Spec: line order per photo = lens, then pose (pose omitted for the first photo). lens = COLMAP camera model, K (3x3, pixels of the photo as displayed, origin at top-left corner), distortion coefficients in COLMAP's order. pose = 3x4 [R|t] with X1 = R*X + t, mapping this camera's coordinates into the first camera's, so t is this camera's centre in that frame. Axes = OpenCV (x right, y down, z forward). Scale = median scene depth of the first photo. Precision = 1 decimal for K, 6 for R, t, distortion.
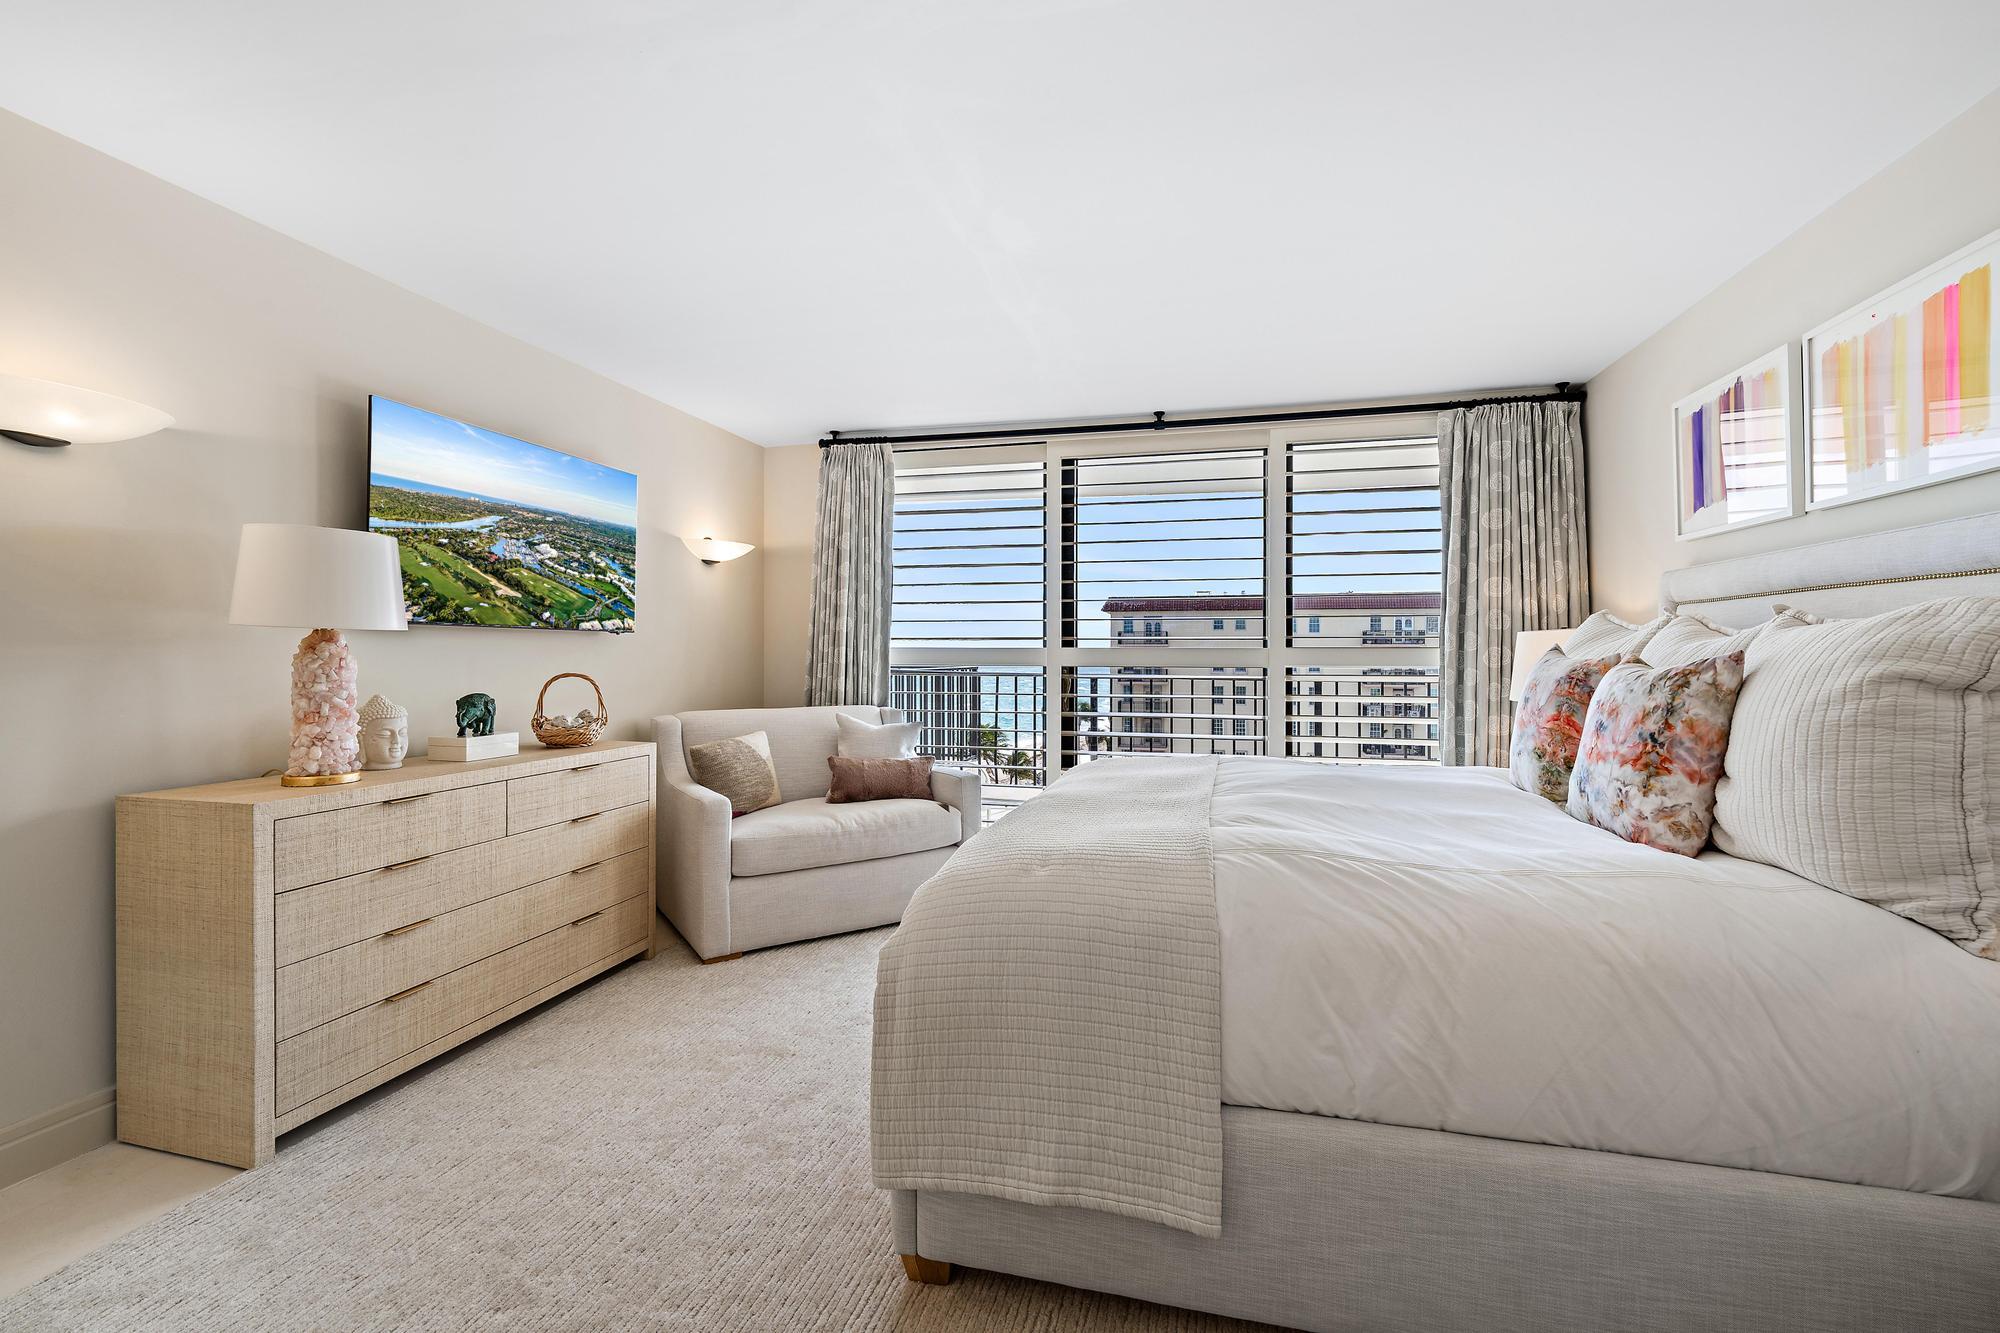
lens RADIAL K [[851.2, 0, 991.2], [0, 851.2, 651.0], [0, 0, 1]] dist [0.010116, 0.000132]
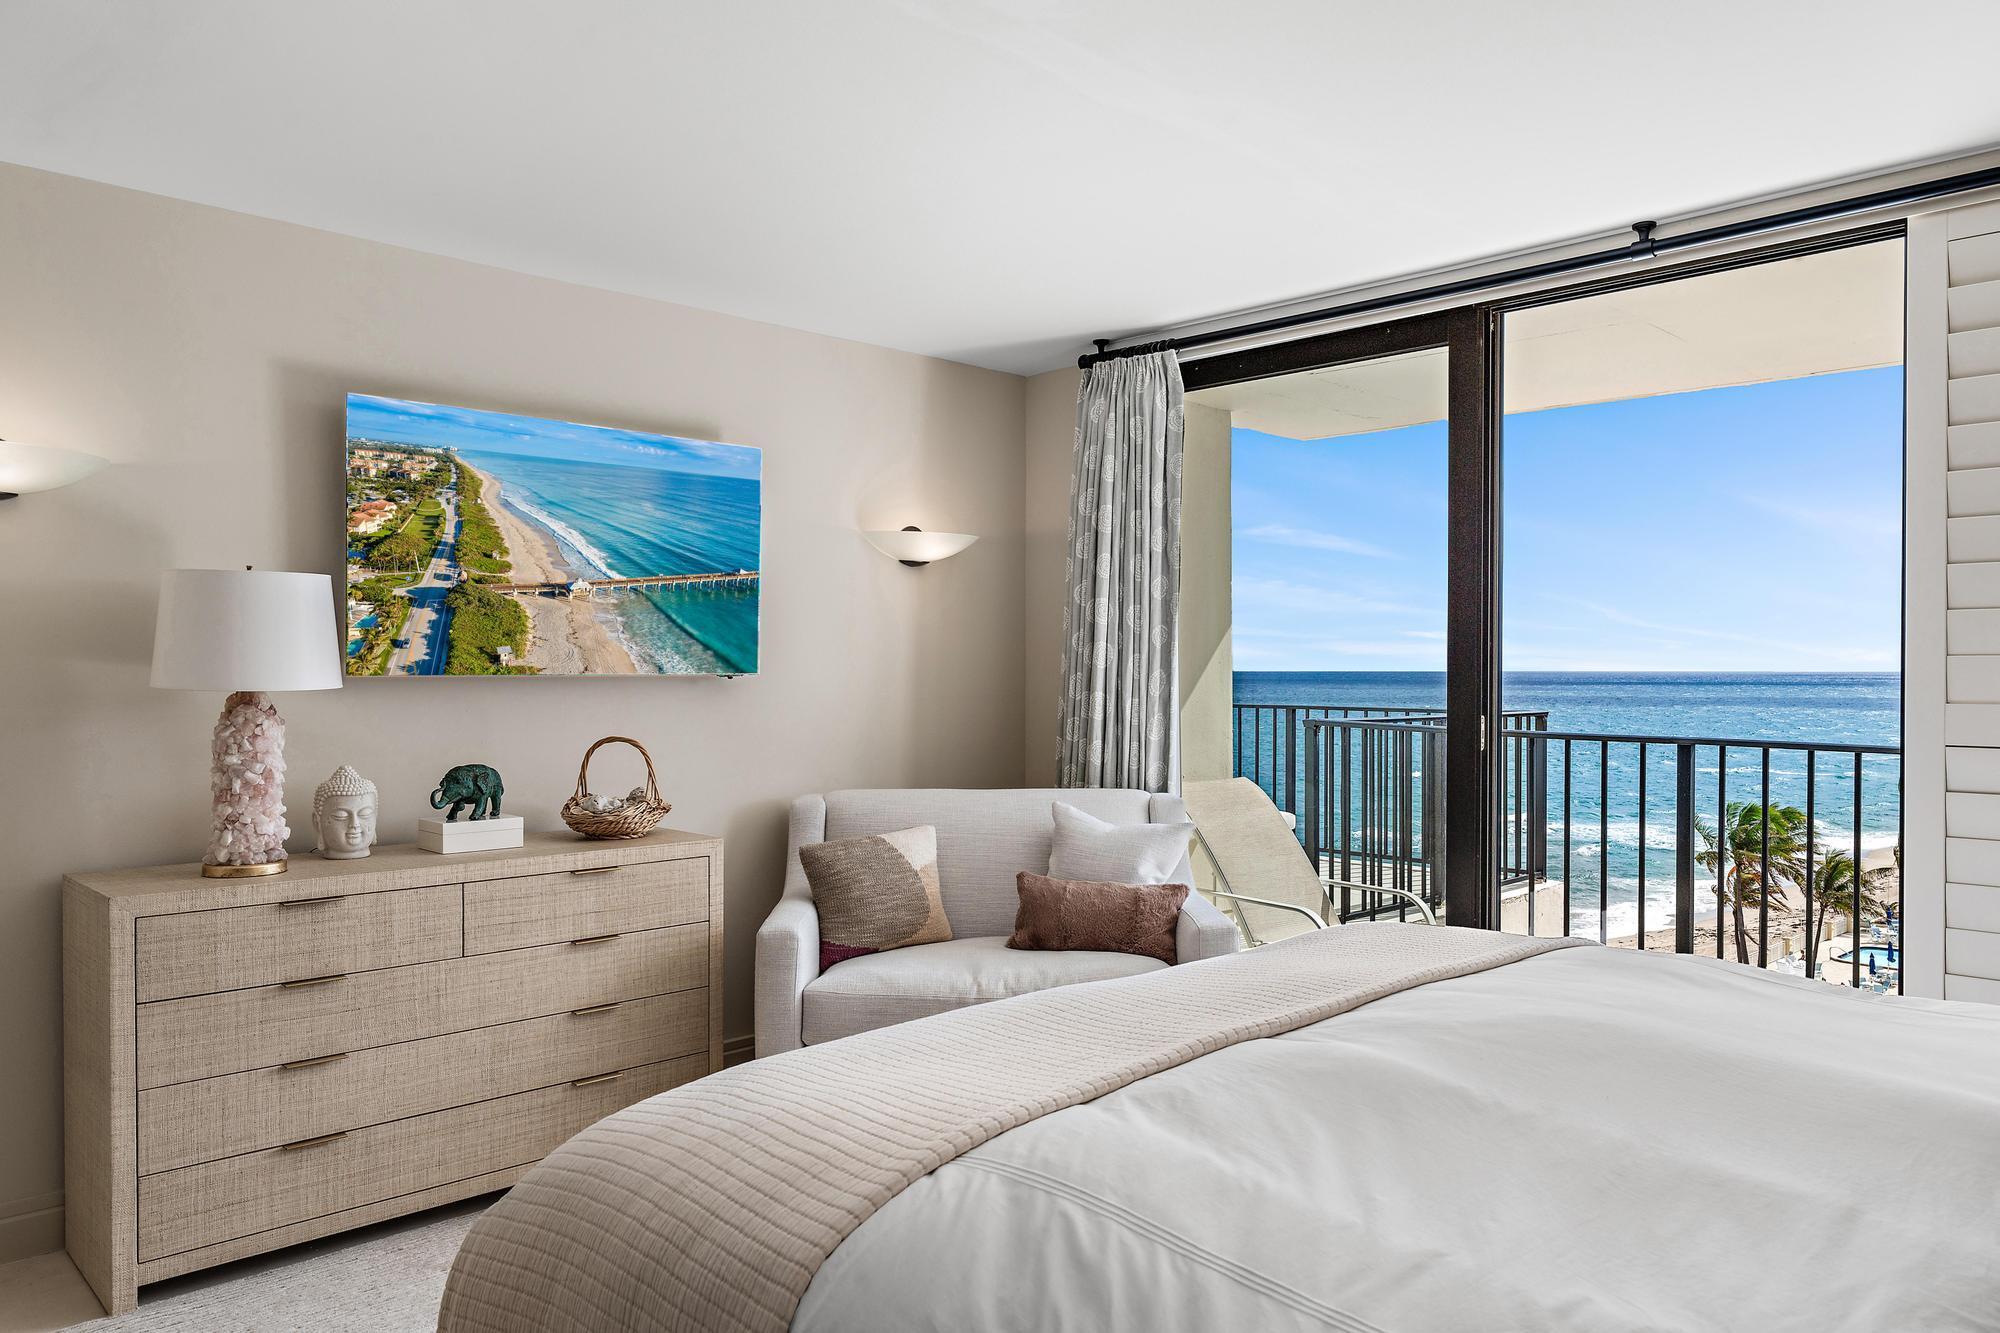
lens RADIAL K [[1360.2, 0, 1003.4], [0, 1360.2, 686.4], [0, 0, 1]] dist [-0.009797, 0.013217]
pose [[0.861271, 0.002735, -0.508139, 0.469392], [0.003562, 0.999928, 0.011418, -0.036195], [0.508134, -0.011644, 0.861200, 0.215363]]
